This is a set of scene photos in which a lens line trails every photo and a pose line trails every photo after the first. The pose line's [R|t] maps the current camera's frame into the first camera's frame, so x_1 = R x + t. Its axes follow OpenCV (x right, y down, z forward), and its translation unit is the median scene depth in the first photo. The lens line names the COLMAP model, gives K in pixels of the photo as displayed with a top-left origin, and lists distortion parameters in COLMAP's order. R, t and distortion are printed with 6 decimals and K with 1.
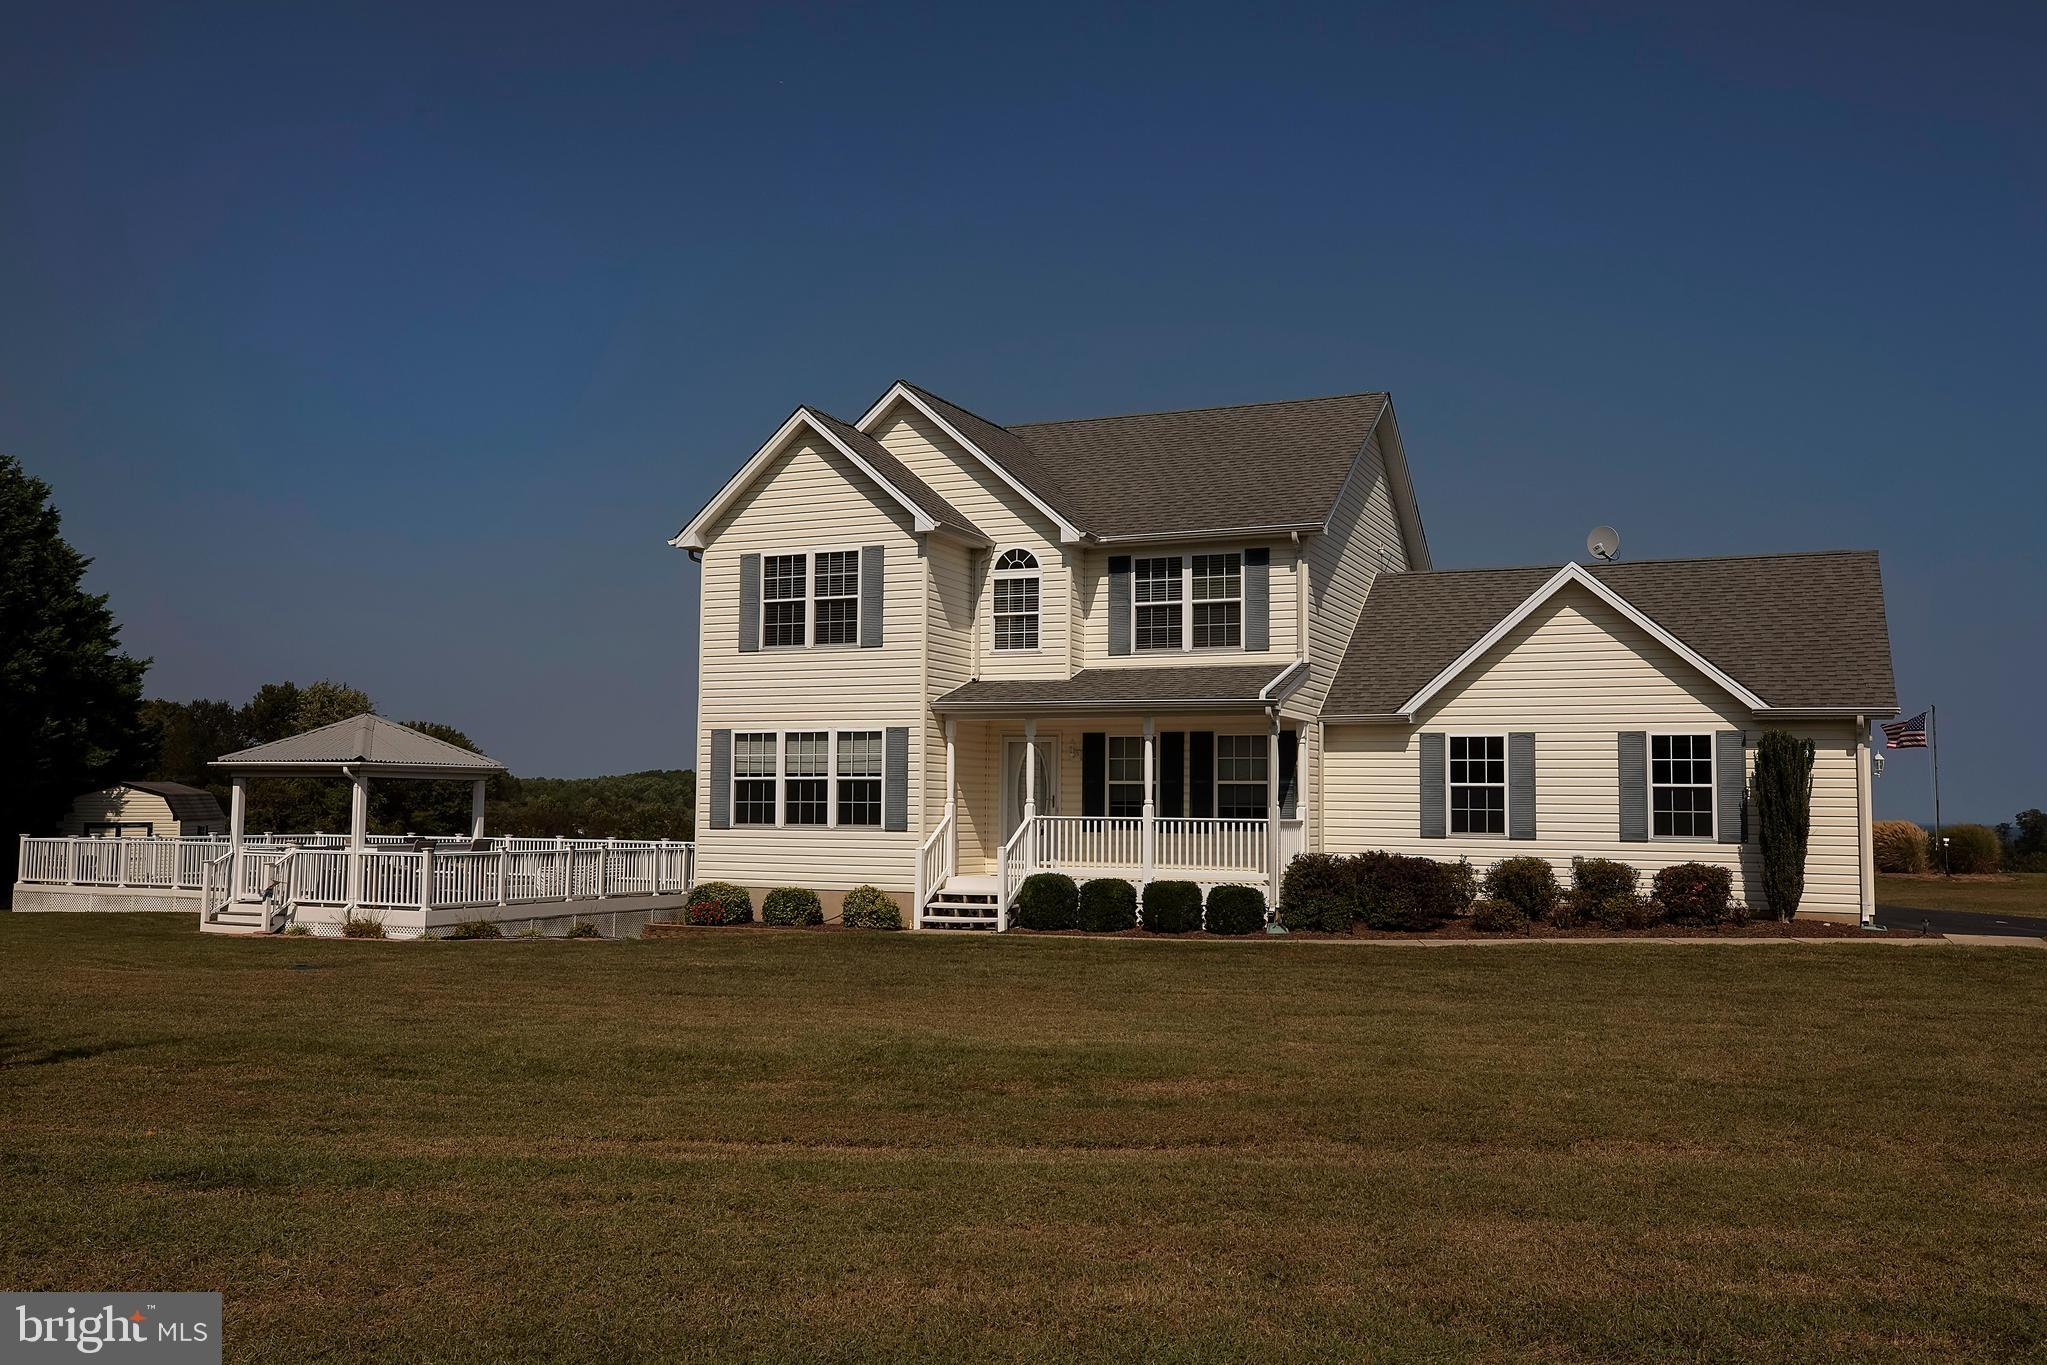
lens RADIAL K [[1696.4, 0, 1023.5], [0, 1696.4, 682.5], [0, 0, 1]] dist [0.044174, -0.000154]
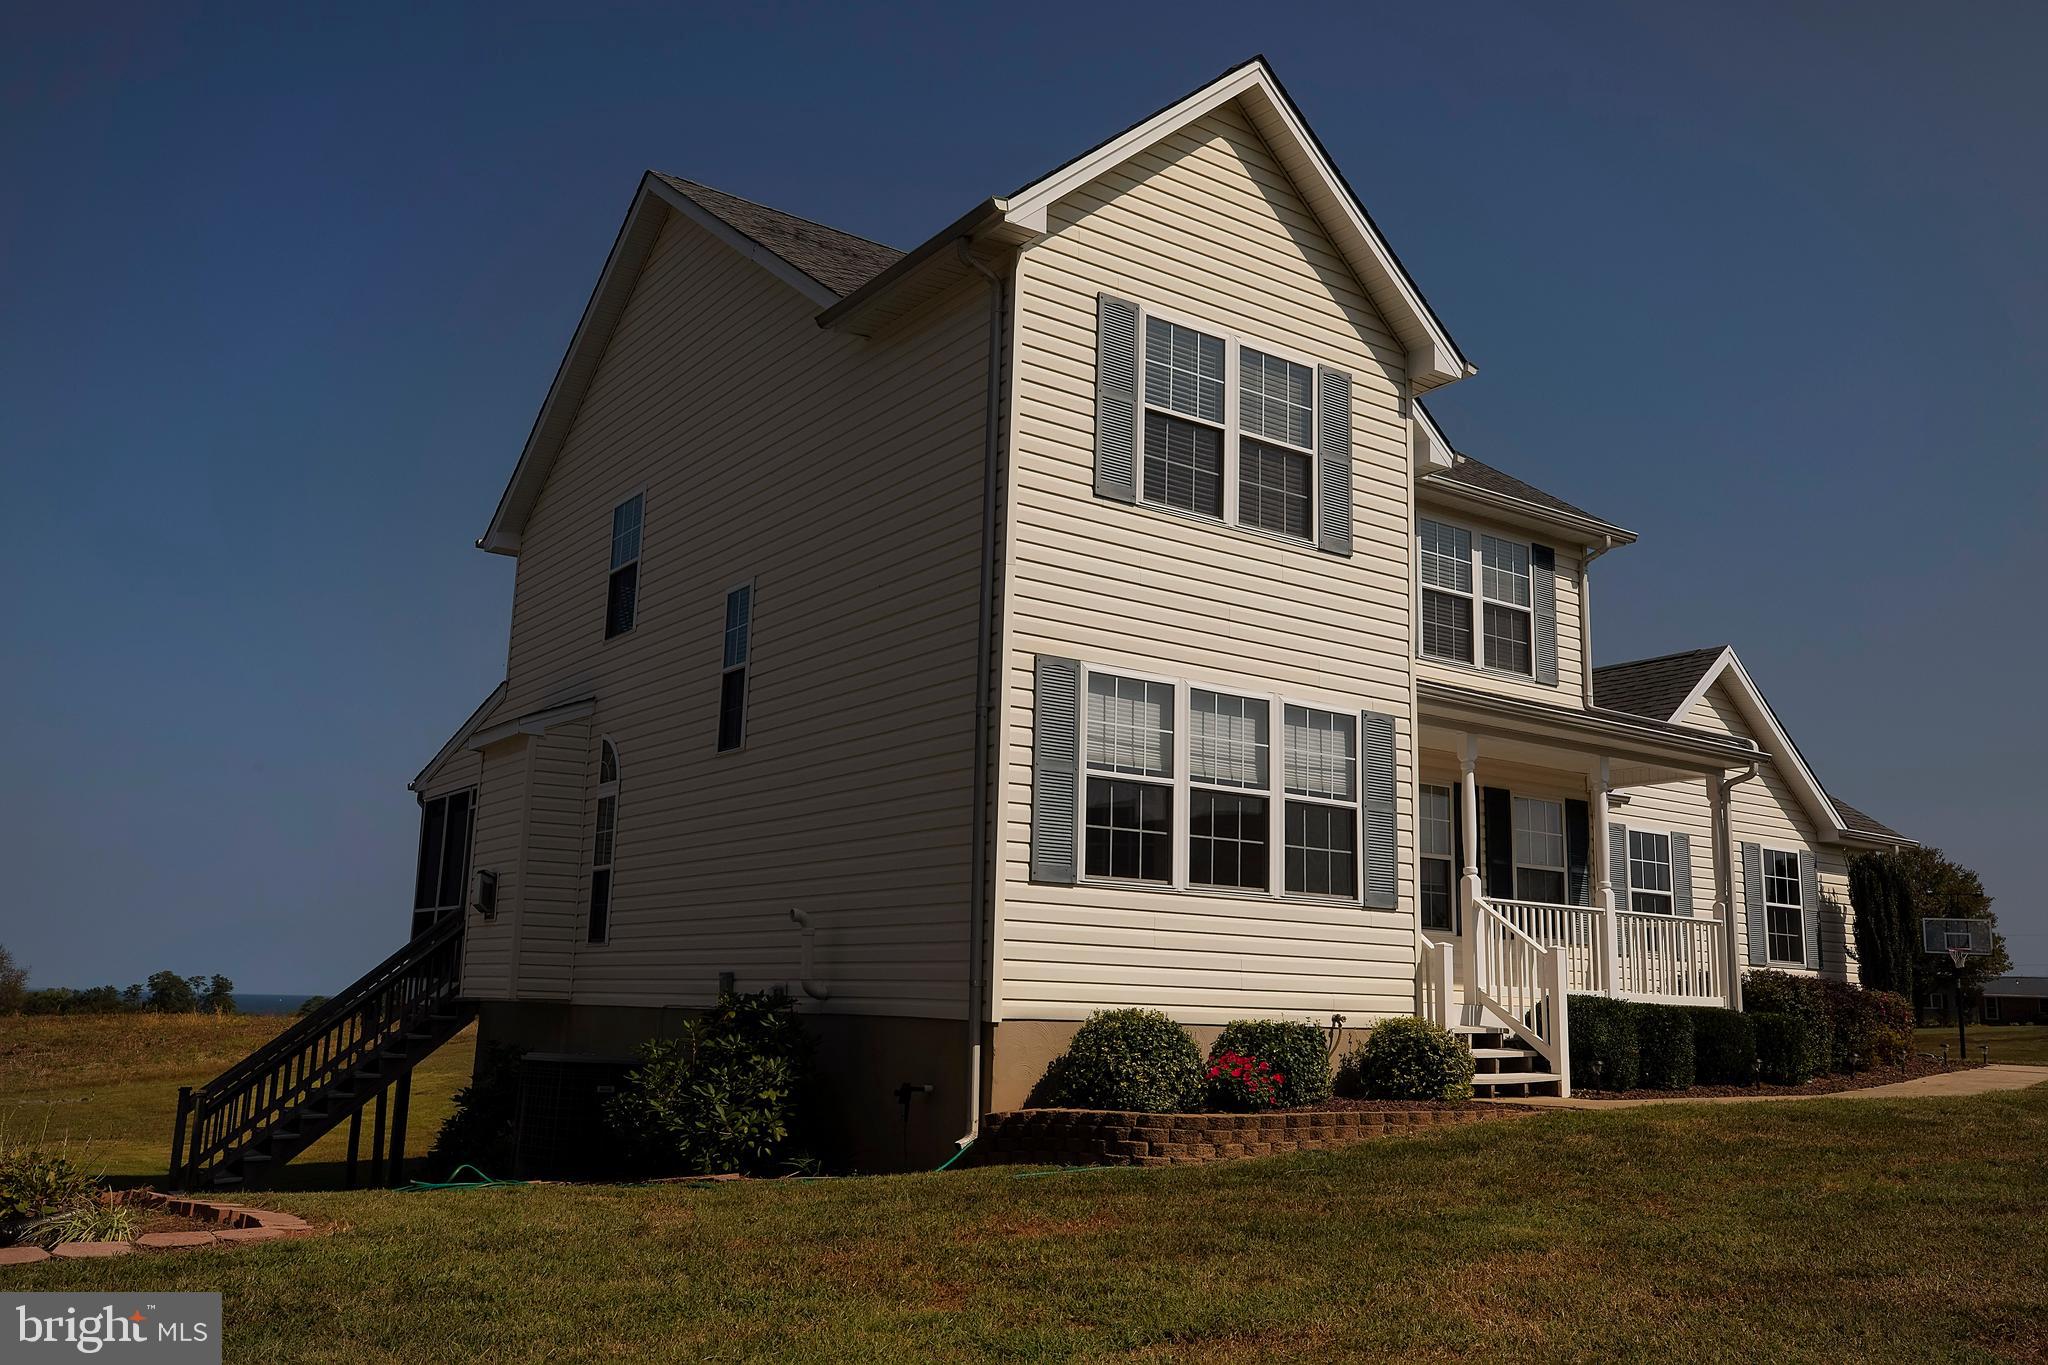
lens RADIAL K [[1697.2, 0, 1024.0], [0, 1697.2, 682.5], [0, 0, 1]] dist [0.044174, -0.000154]
pose [[0.485625, 0.169113, 0.857653, -0.574230], [-0.087457, 0.985586, -0.144818, 0.101294], [-0.869781, -0.004680, 0.493415, 0.818088]]
